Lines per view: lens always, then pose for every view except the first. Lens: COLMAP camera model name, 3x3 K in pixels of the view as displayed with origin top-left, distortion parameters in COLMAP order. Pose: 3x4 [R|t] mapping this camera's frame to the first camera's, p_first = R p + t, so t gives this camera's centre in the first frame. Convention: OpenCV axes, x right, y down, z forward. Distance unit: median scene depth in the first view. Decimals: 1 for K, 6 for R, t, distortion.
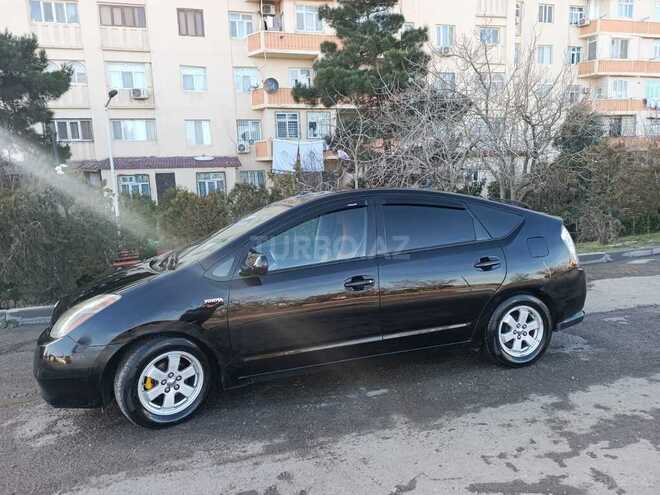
lens RADIAL K [[468.7, 0, 326.6], [0, 468.7, 247.5], [0, 0, 1]] dist [0.026205, -0.018295]
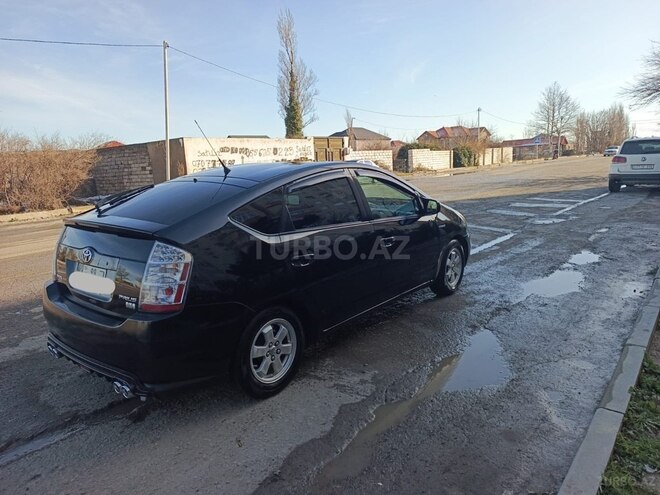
lens RADIAL K [[468.7, 0, 327.7], [0, 468.7, 252.2], [0, 0, 1]] dist [0.026205, -0.018295]
pose [[-0.821210, 0.190909, -0.537744, 0.634900], [0.005336, 0.944902, 0.327309, -0.304103], [0.570602, 0.265920, -0.776982, 2.115396]]
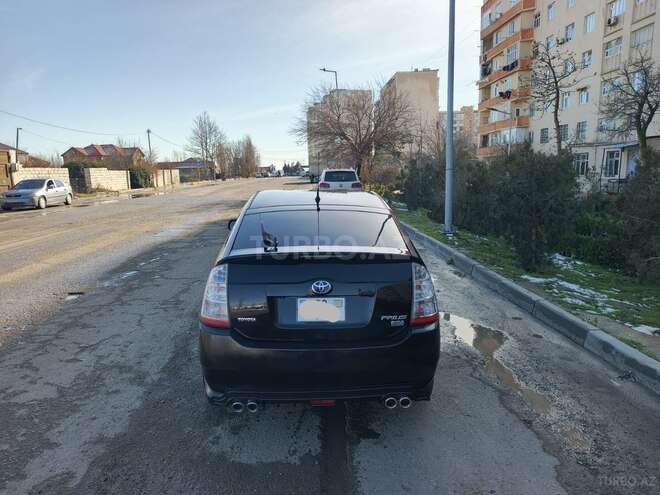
lens RADIAL K [[468.7, 0, 331.3], [0, 468.7, 251.0], [0, 0, 1]] dist [0.026205, -0.018295]
pose [[-0.231352, 0.214615, -0.948903, 1.261437], [-0.109454, 0.963430, 0.244586, -0.292463], [0.966693, 0.160447, -0.199401, 1.436297]]
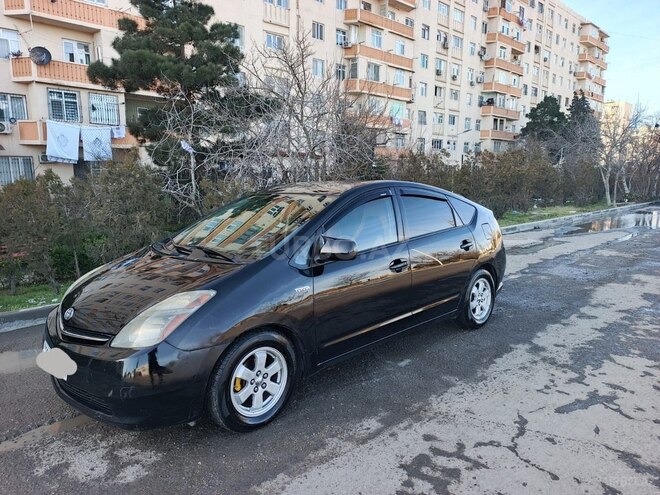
lens RADIAL K [[468.7, 0, 328.0], [0, 468.7, 247.7], [0, 0, 1]] dist [0.026205, -0.018295]
pose [[0.881272, -0.033587, 0.471414, -0.542468], [0.030461, 0.999434, 0.014262, 0.012442], [-0.471626, 0.001791, 0.881797, 0.094468]]
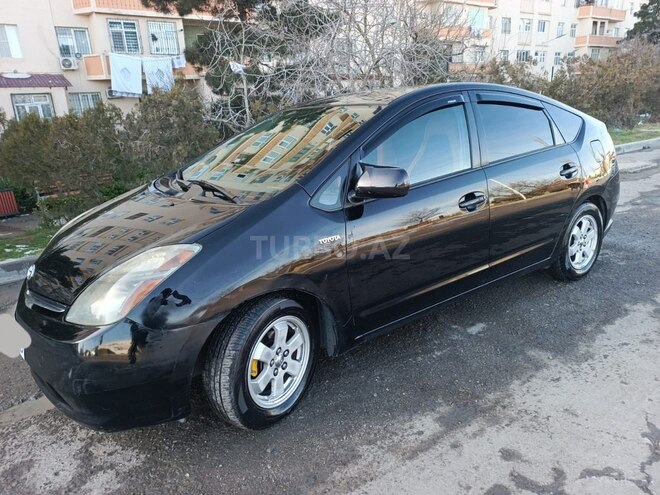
lens RADIAL K [[468.7, 0, 325.8], [0, 468.7, 250.3], [0, 0, 1]] dist [0.026205, -0.018295]
pose [[0.942012, -0.103355, 0.319268, -0.391094], [0.054073, 0.985707, 0.159553, 0.014827], [-0.331195, -0.133037, 0.934137, 0.290970]]
